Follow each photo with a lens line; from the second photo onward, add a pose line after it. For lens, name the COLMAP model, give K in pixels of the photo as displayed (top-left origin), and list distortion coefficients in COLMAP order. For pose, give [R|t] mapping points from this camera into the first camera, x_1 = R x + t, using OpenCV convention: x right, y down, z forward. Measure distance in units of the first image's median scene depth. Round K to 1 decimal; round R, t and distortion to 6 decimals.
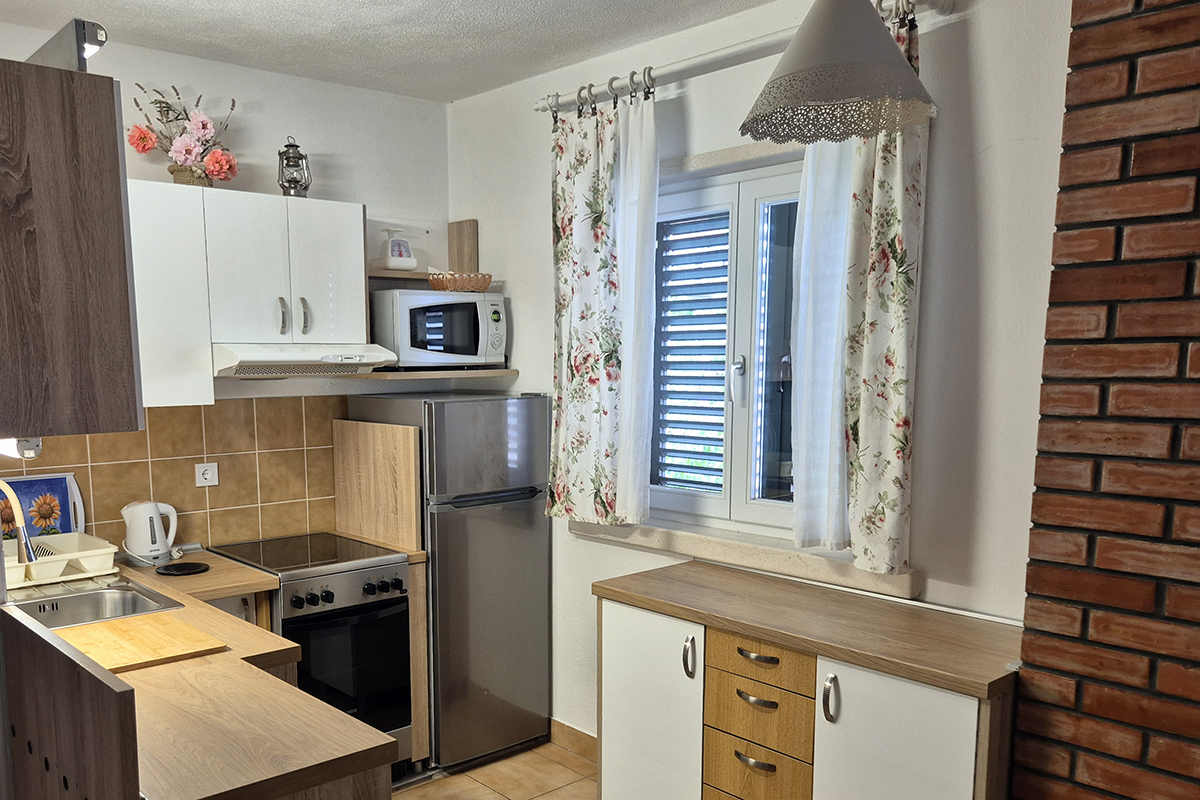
lens RADIAL K [[986.3, 0, 497.4], [0, 986.3, 498.3], [0, 0, 1]] dist [0.049517, -0.027324]
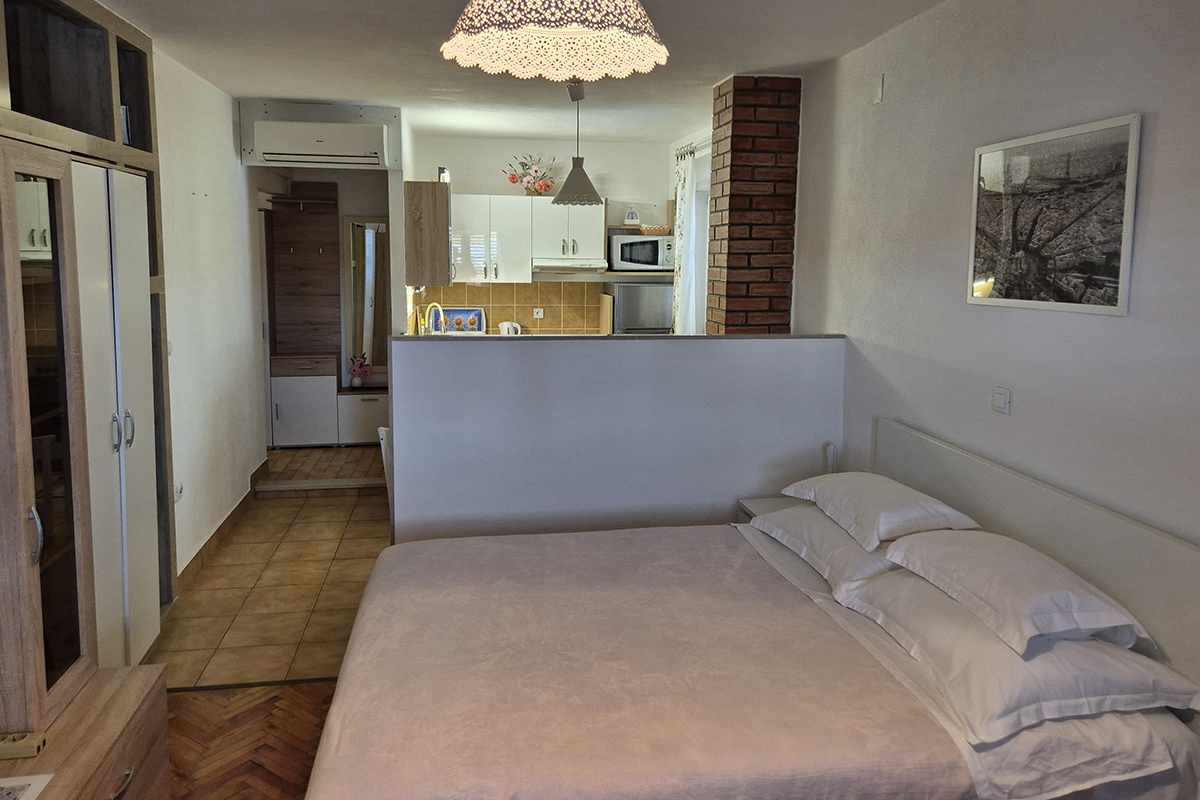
lens RADIAL K [[839.9, 0, 607.6], [0, 839.9, 348.0], [0, 0, 1]] dist [0.050318, -0.016825]
pose [[0.869466, 0.073540, -0.488487, 0.859644], [-0.092105, 0.995650, -0.014047, 0.073687], [0.485330, 0.057205, 0.872458, -0.677221]]
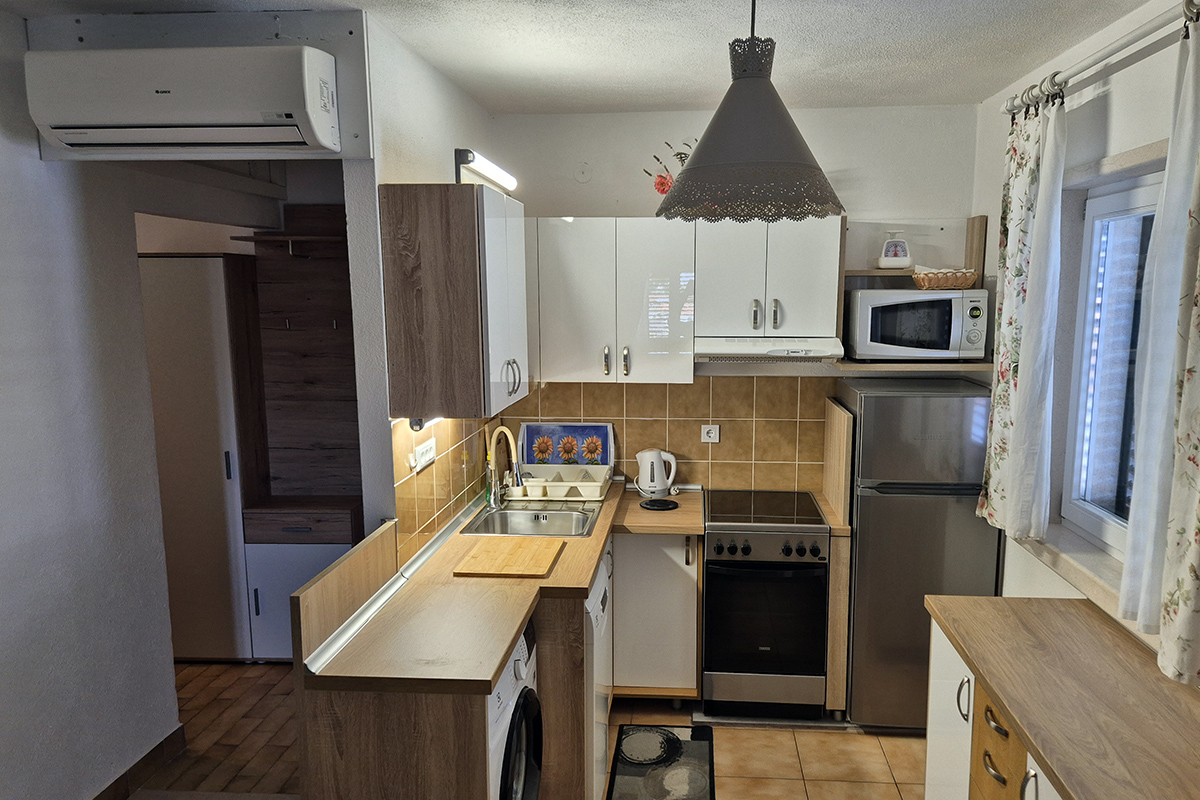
lens RADIAL K [[839.9, 0, 639.1], [0, 839.9, 419.4], [0, 0, 1]] dist [0.050318, -0.016825]
pose [[0.734767, 0.112362, -0.668949, 0.379969], [-0.106606, 0.993058, 0.049707, -0.090158], [0.669890, 0.034791, 0.741644, 0.135306]]
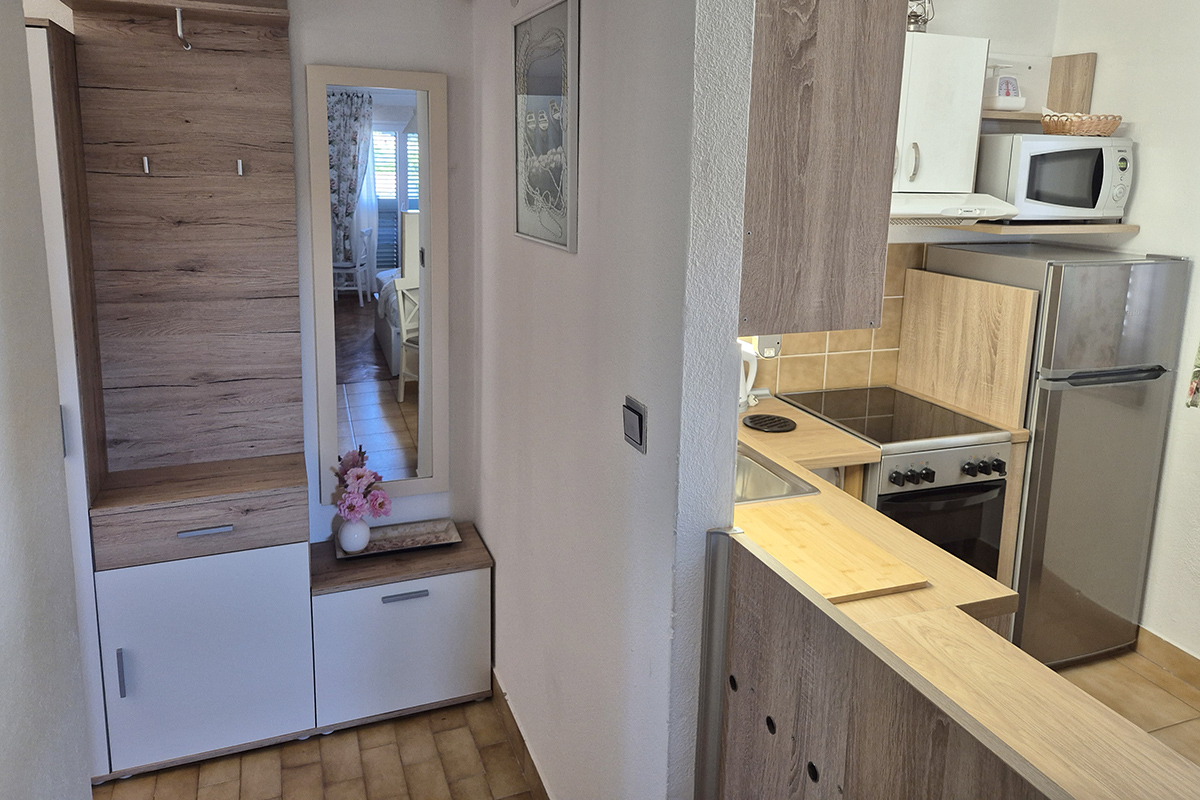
lens RADIAL K [[839.9, 0, 603.2], [0, 839.9, 310.9], [0, 0, 1]] dist [0.050318, -0.016825]
pose [[0.948254, 0.085692, -0.305729, -0.216022], [-0.078229, 0.996263, 0.036604, -0.052580], [0.307724, -0.010793, 0.951415, 0.157557]]
